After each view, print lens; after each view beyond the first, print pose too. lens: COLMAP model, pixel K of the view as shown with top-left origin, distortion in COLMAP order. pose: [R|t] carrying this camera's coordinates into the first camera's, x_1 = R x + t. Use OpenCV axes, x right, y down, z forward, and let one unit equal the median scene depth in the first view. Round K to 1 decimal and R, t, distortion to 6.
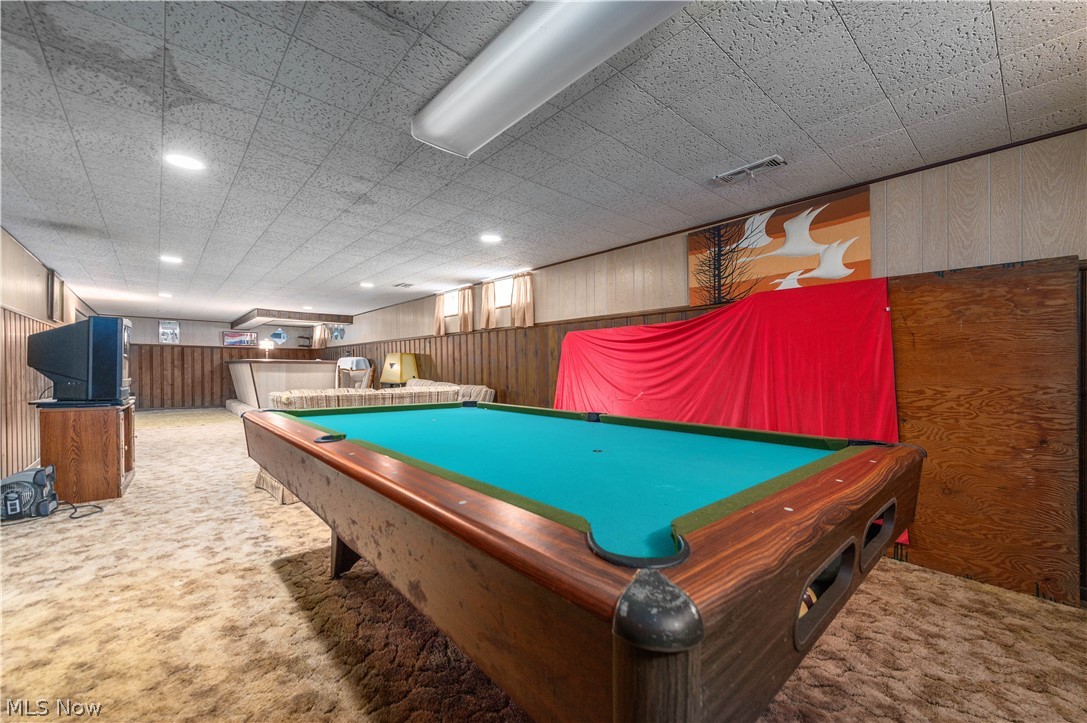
lens RADIAL K [[433.4, 0, 563.6], [0, 433.4, 378.8], [0, 0, 1]] dist [-0.002563, -0.000876]
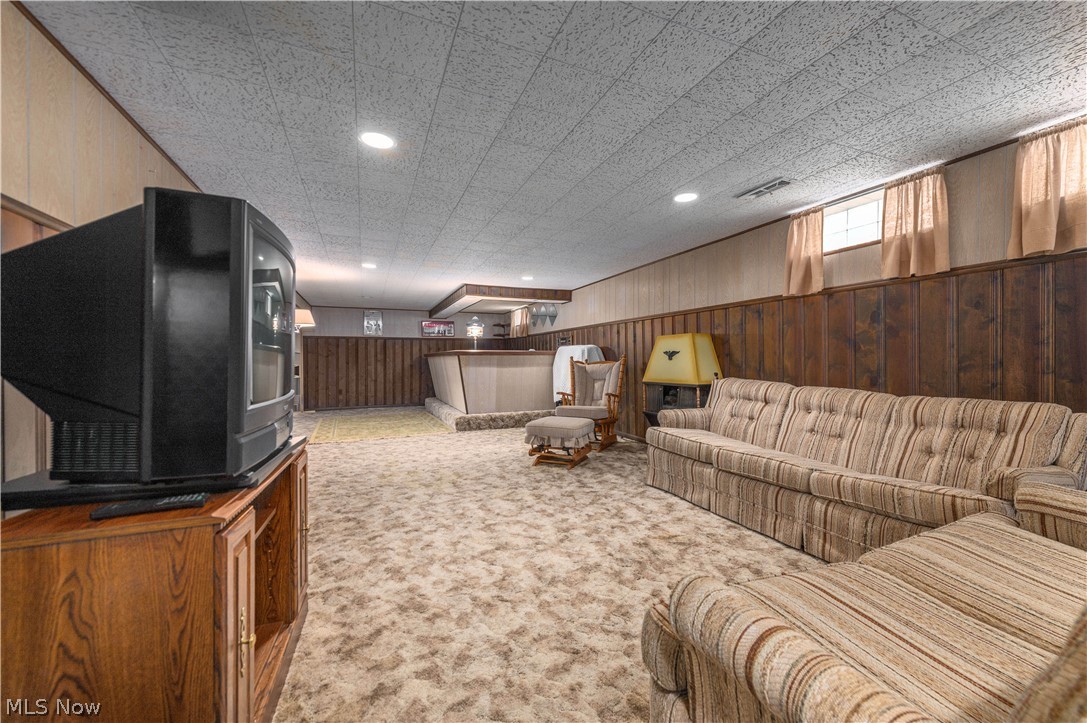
lens RADIAL K [[433.4, 0, 565.5], [0, 433.4, 357.5], [0, 0, 1]] dist [-0.002563, -0.000876]
pose [[0.948876, -0.014959, -0.315294, -0.251011], [0.006793, 0.999613, -0.026986, -0.008556], [0.315576, 0.023464, 0.948610, 0.275050]]
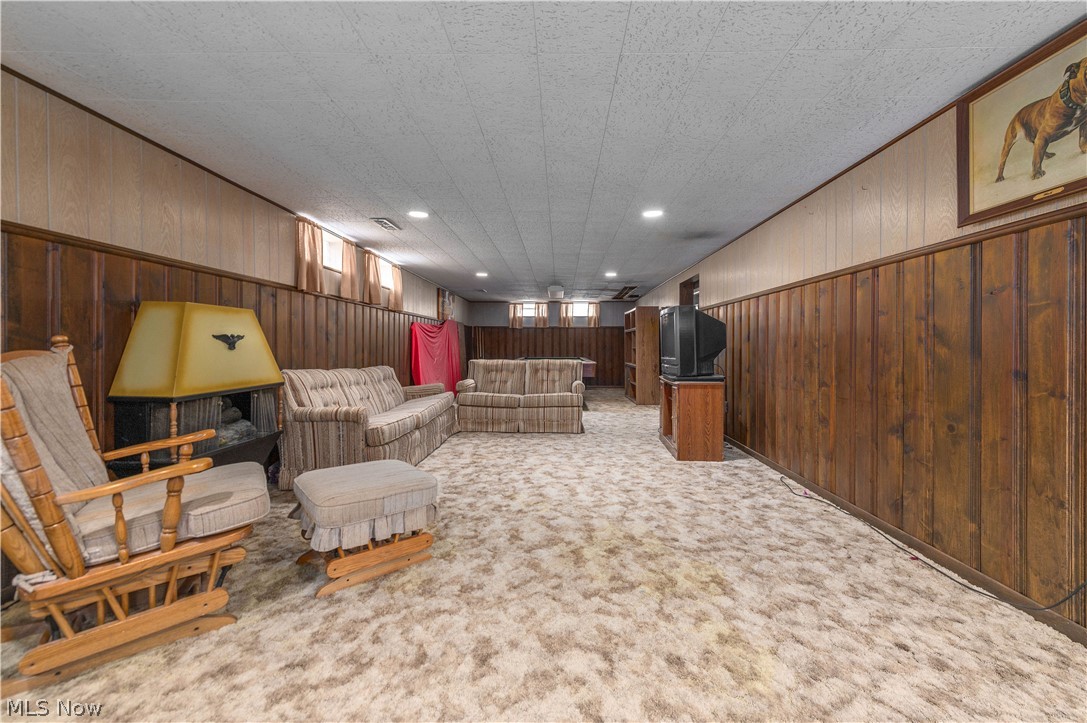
lens RADIAL K [[433.4, 0, 546.8], [0, 433.4, 350.3], [0, 0, 1]] dist [-0.002563, -0.000876]
pose [[-0.705654, -0.010918, 0.708472, -0.622285], [0.010208, 0.999621, 0.025572, -0.022283], [-0.708483, 0.025277, -0.705275, 0.797656]]
